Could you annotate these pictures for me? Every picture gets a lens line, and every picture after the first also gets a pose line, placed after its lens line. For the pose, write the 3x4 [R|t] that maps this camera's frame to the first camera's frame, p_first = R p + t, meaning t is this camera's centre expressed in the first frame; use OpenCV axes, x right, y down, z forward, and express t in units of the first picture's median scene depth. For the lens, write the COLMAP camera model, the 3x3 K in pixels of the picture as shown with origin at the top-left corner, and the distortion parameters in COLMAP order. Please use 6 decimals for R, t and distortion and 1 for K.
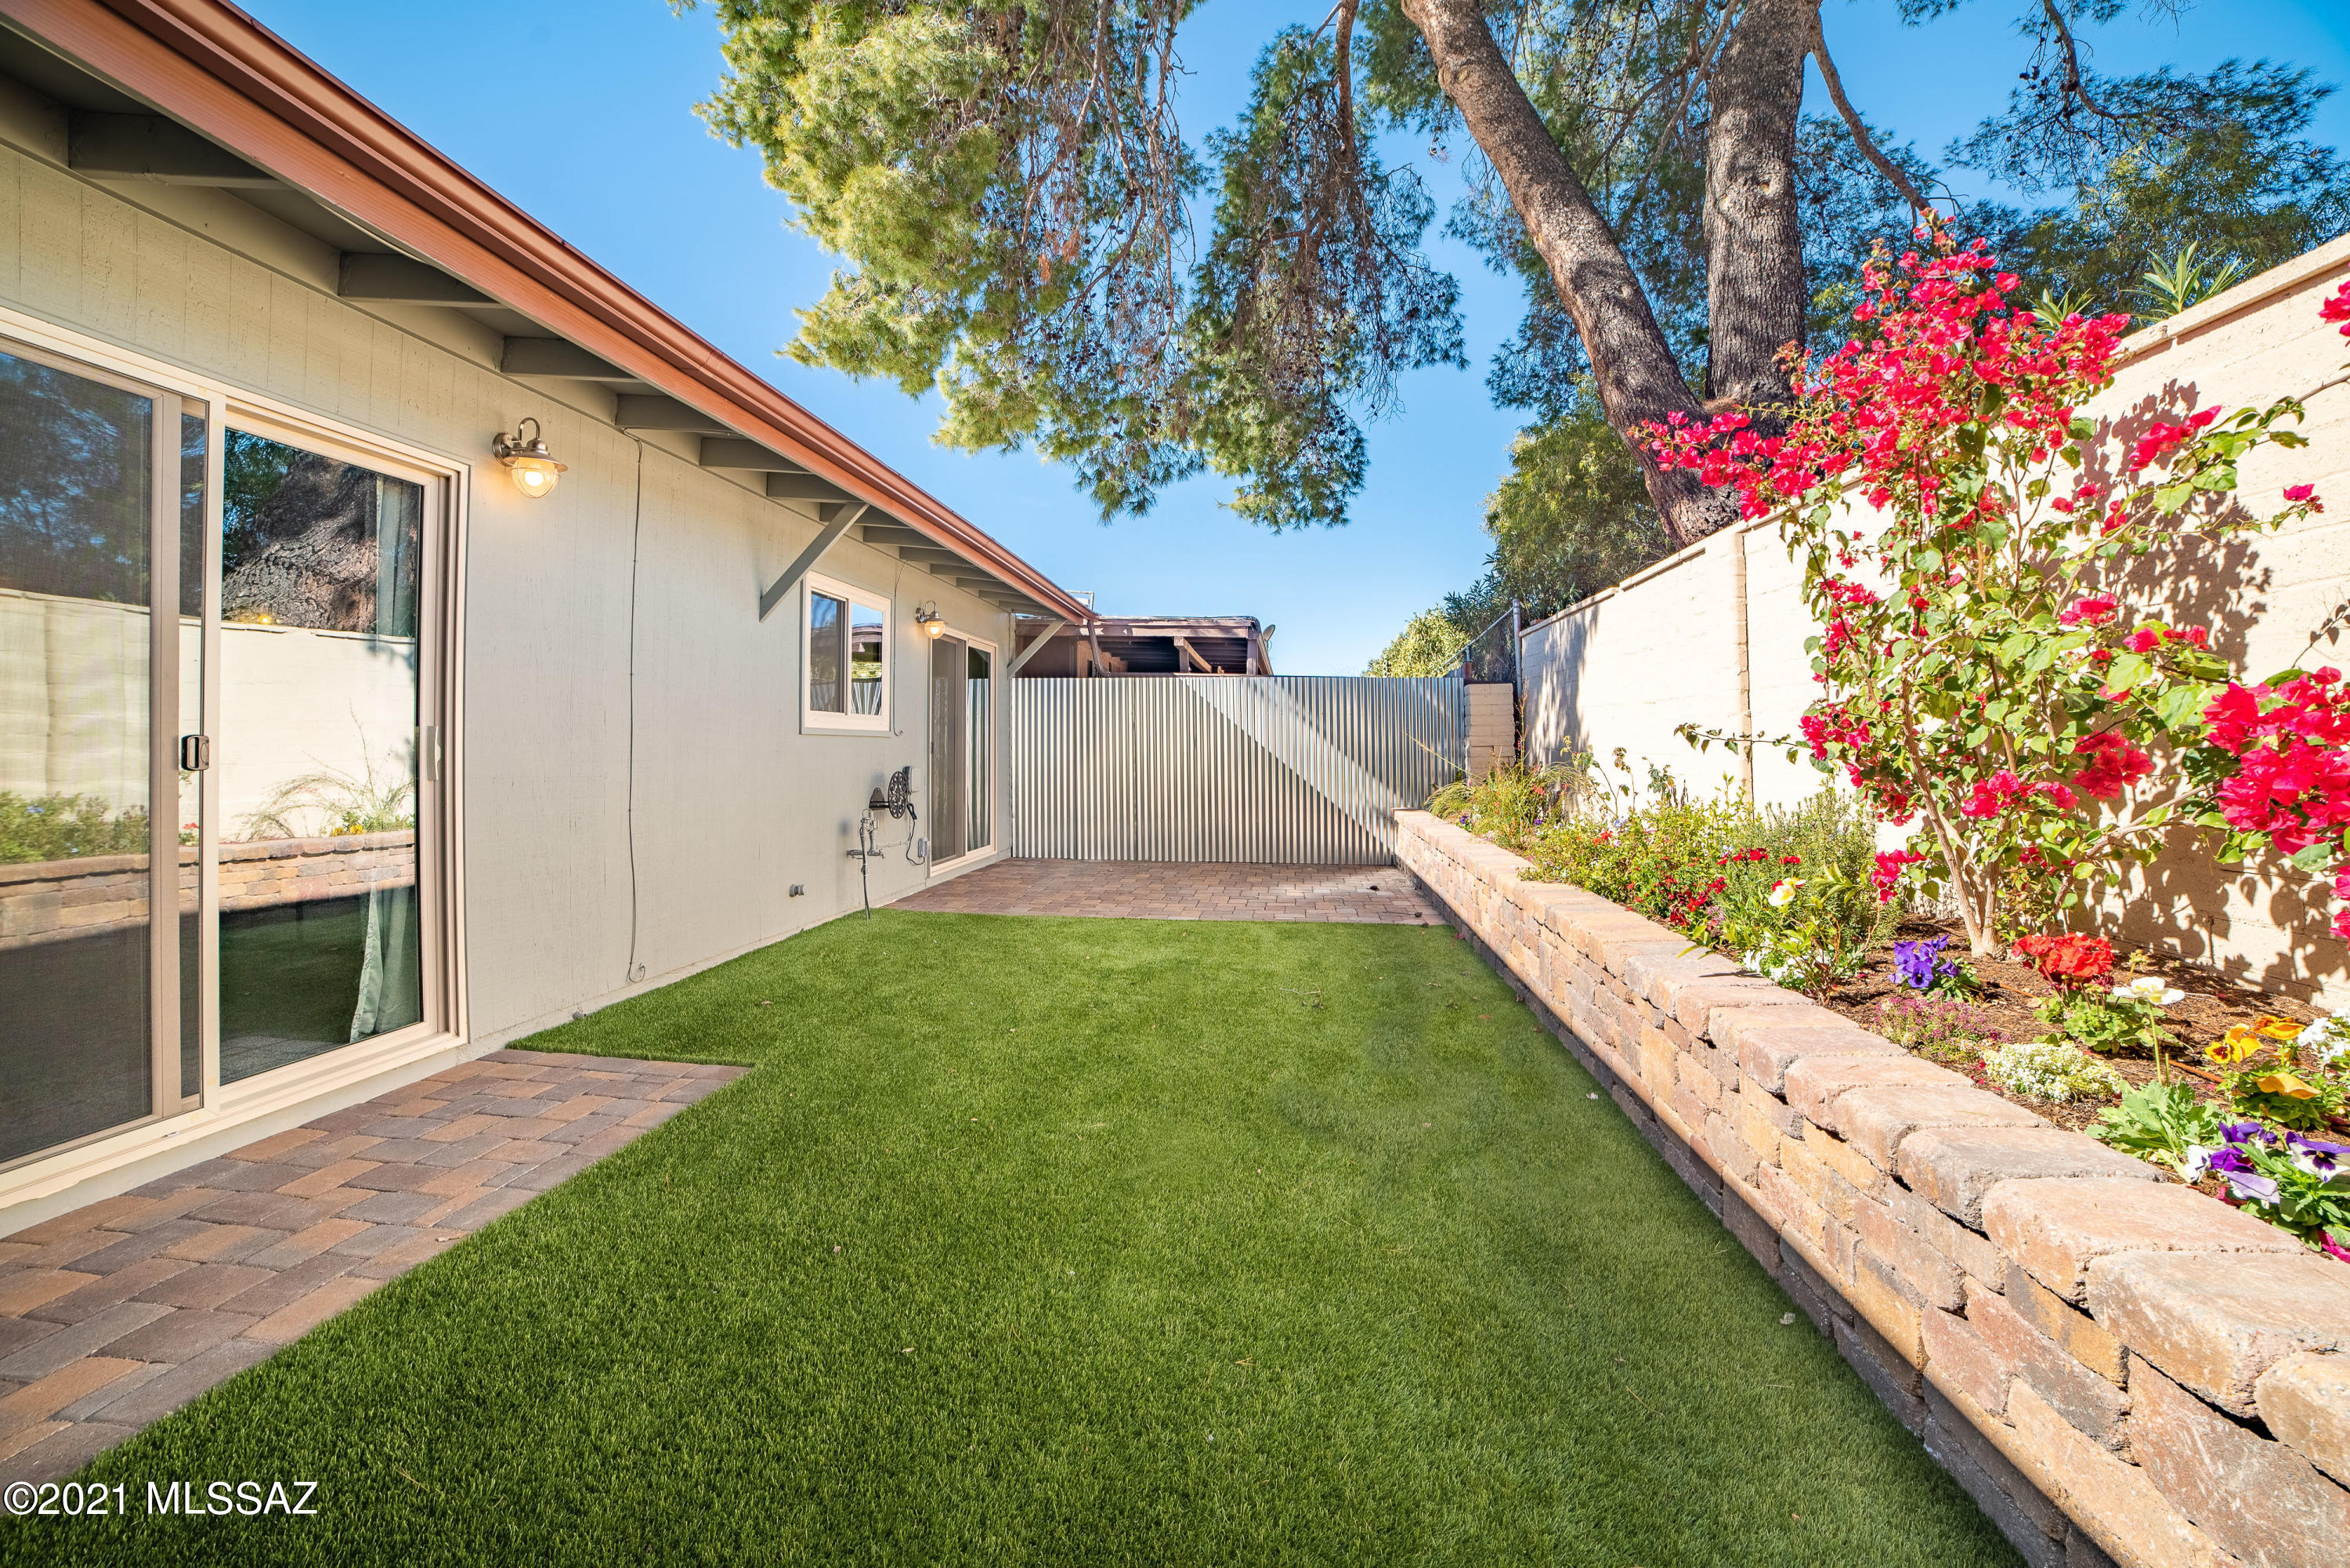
lens RADIAL K [[954.1, 0, 1176.9], [0, 954.1, 746.0], [0, 0, 1]] dist [-0.000329, -0.000011]
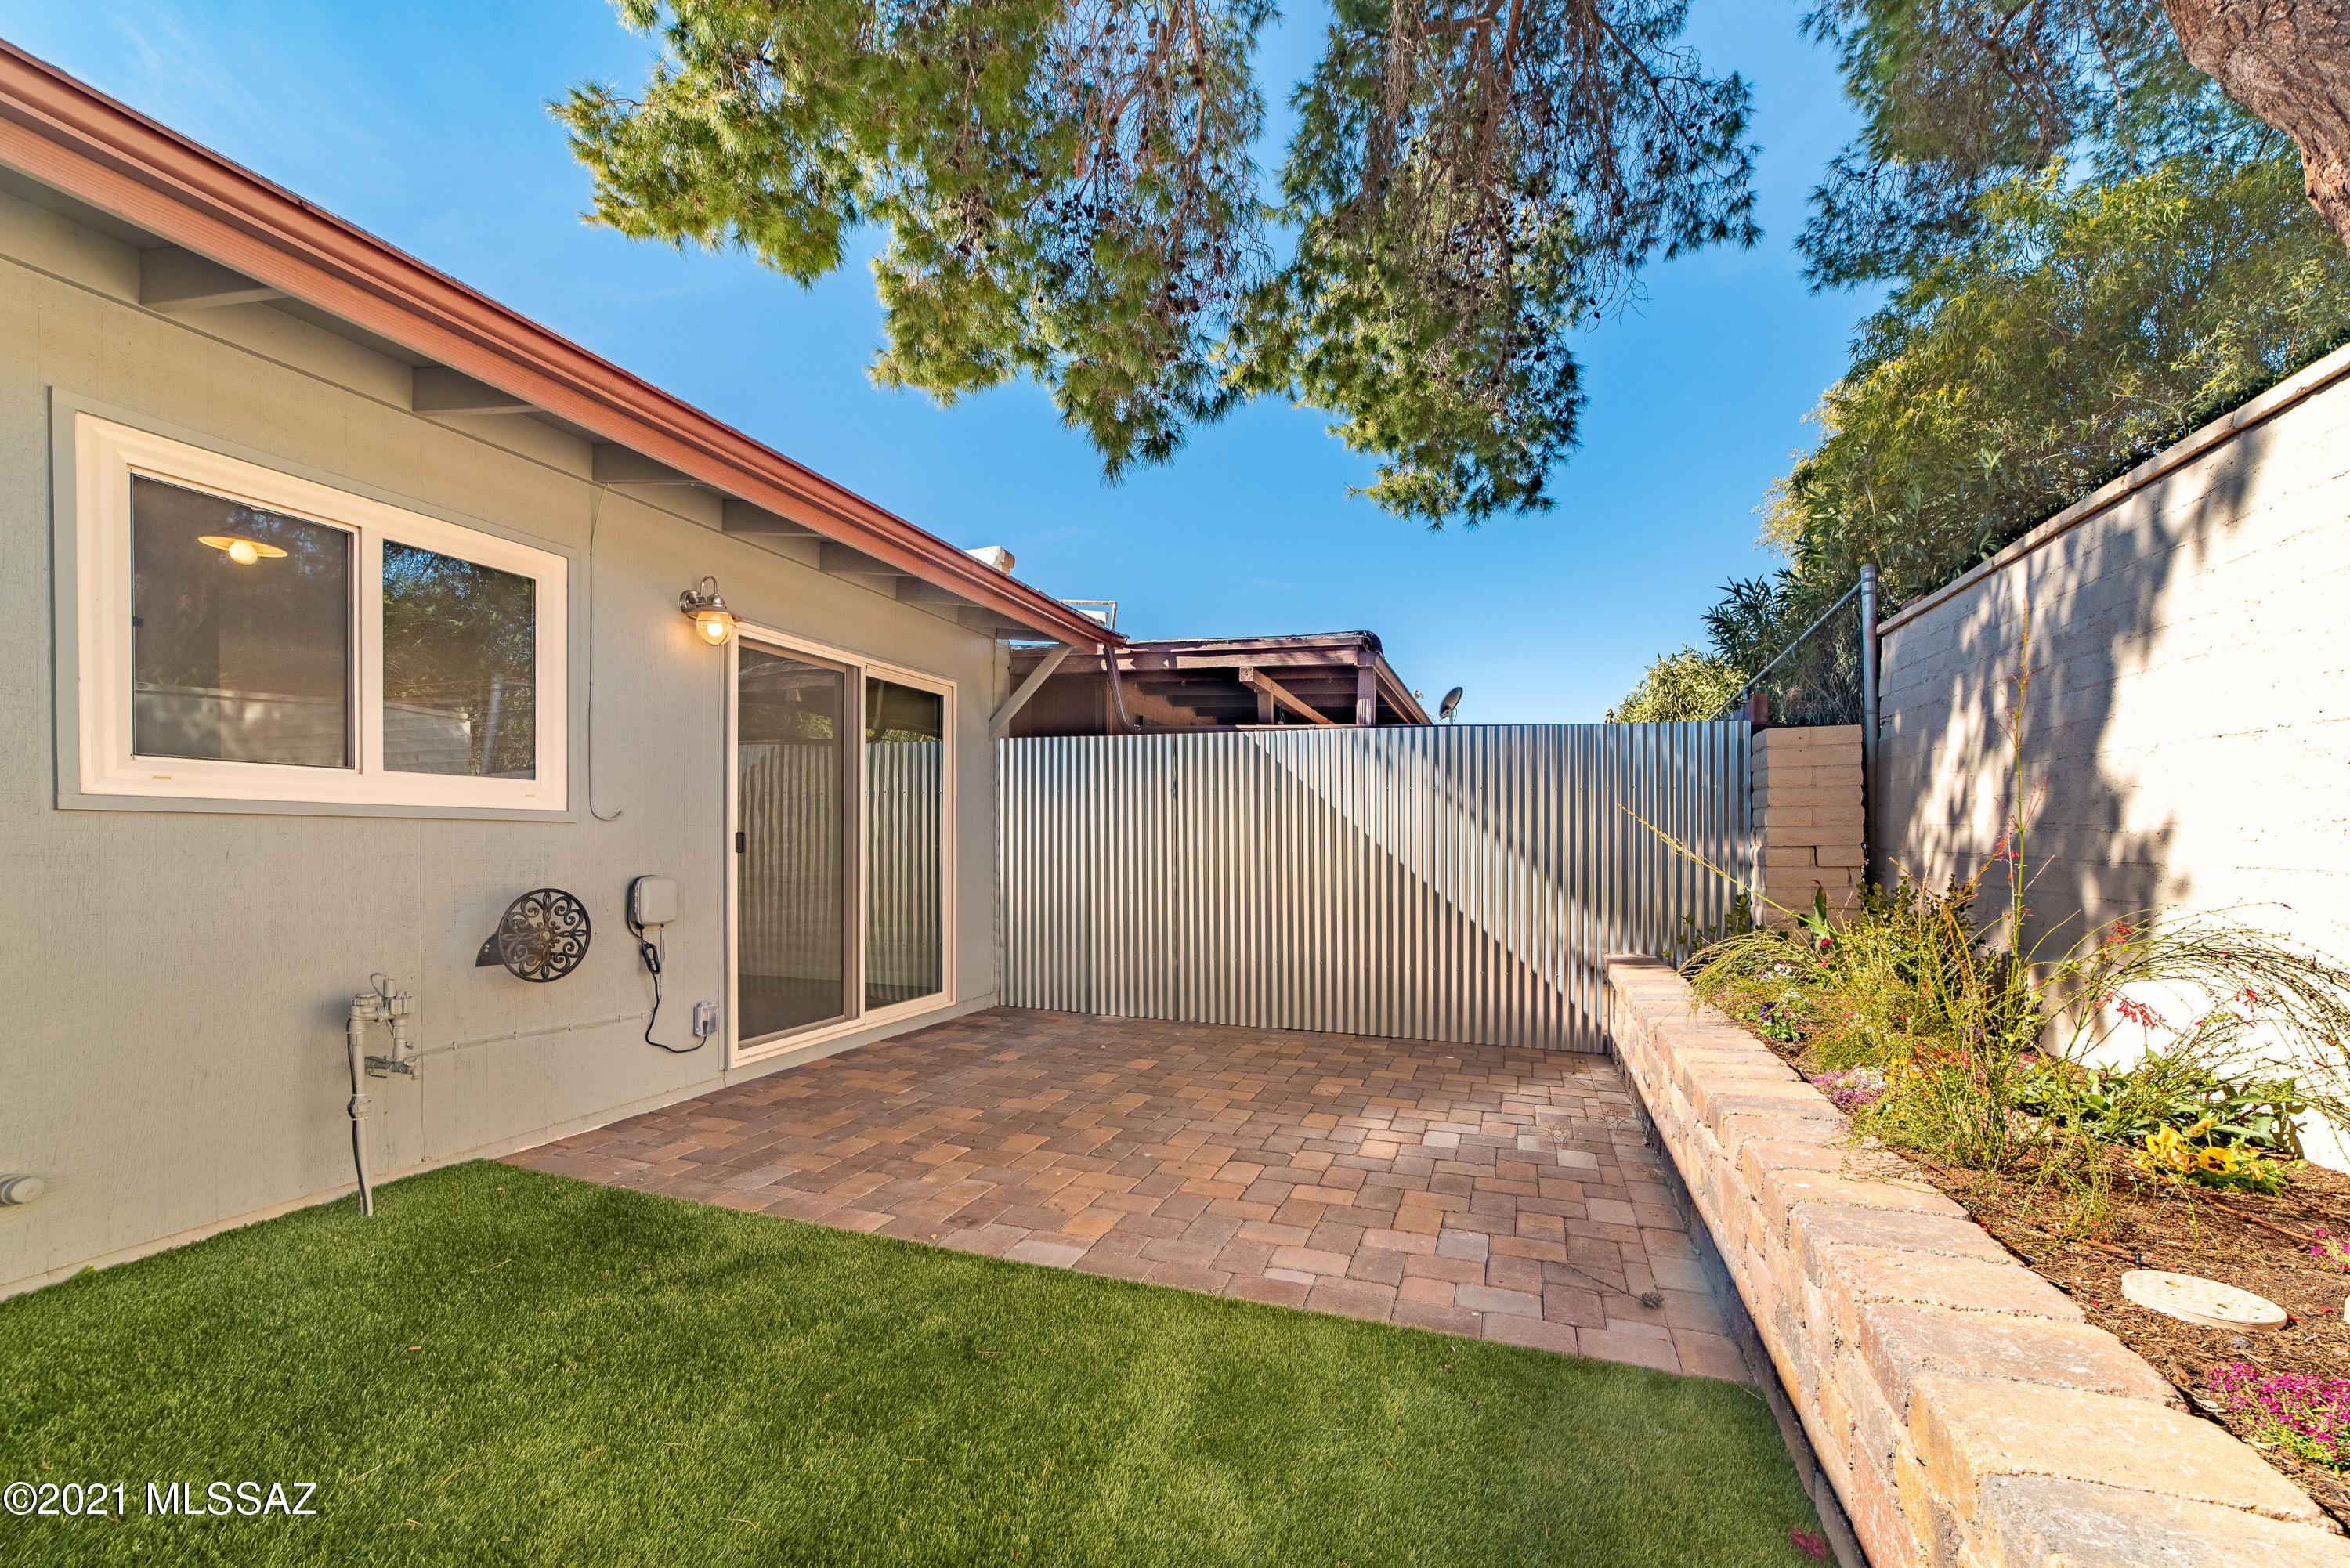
lens RADIAL K [[920.9, 0, 1168.2], [0, 920.9, 846.6], [0, 0, 1]] dist [0.015489, 0.000039]
pose [[0.970770, 0.009700, -0.239814, 0.087011], [-0.005907, 0.999846, 0.016532, -0.004034], [0.239937, -0.014632, 0.970678, 0.342260]]
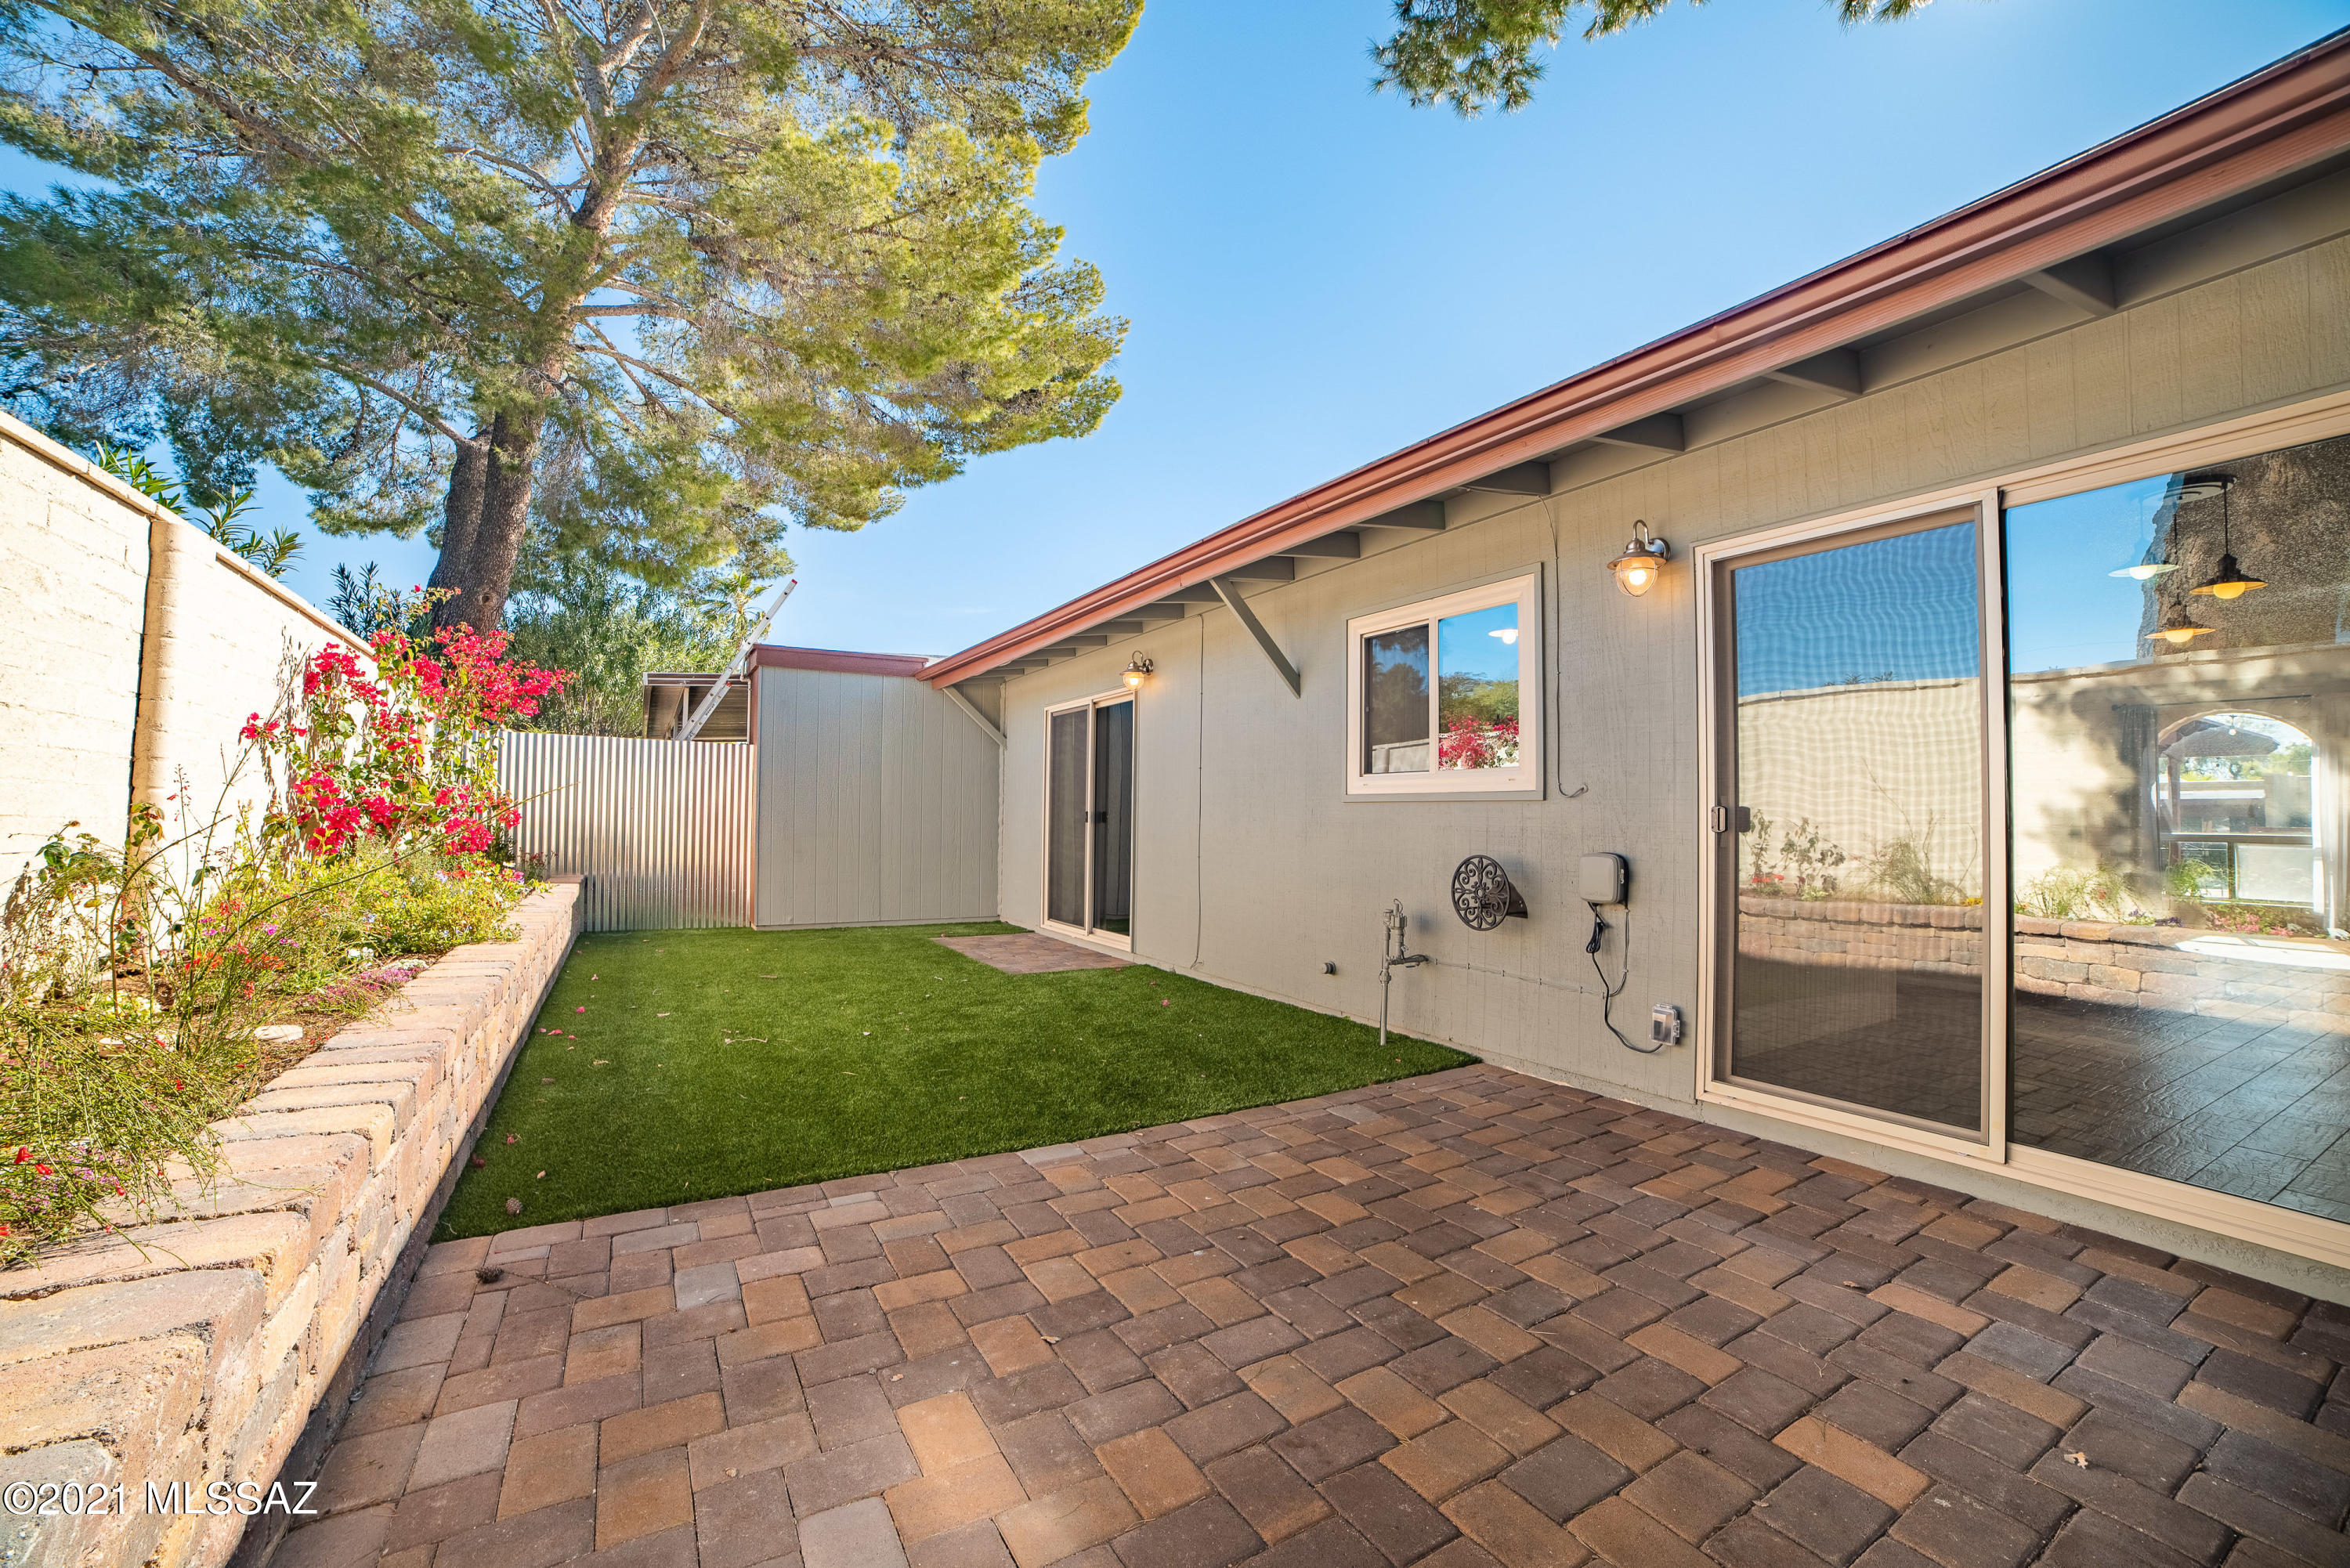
lens RADIAL K [[946.7, 0, 1170.4], [0, 946.7, 828.4], [0, 0, 1]] dist [-0.000927, -0.000027]
pose [[-0.795561, 0.013015, -0.605734, 0.147508], [0.016765, 0.999859, -0.000536, 0.003146], [0.605641, -0.010581, -0.795667, 0.814368]]
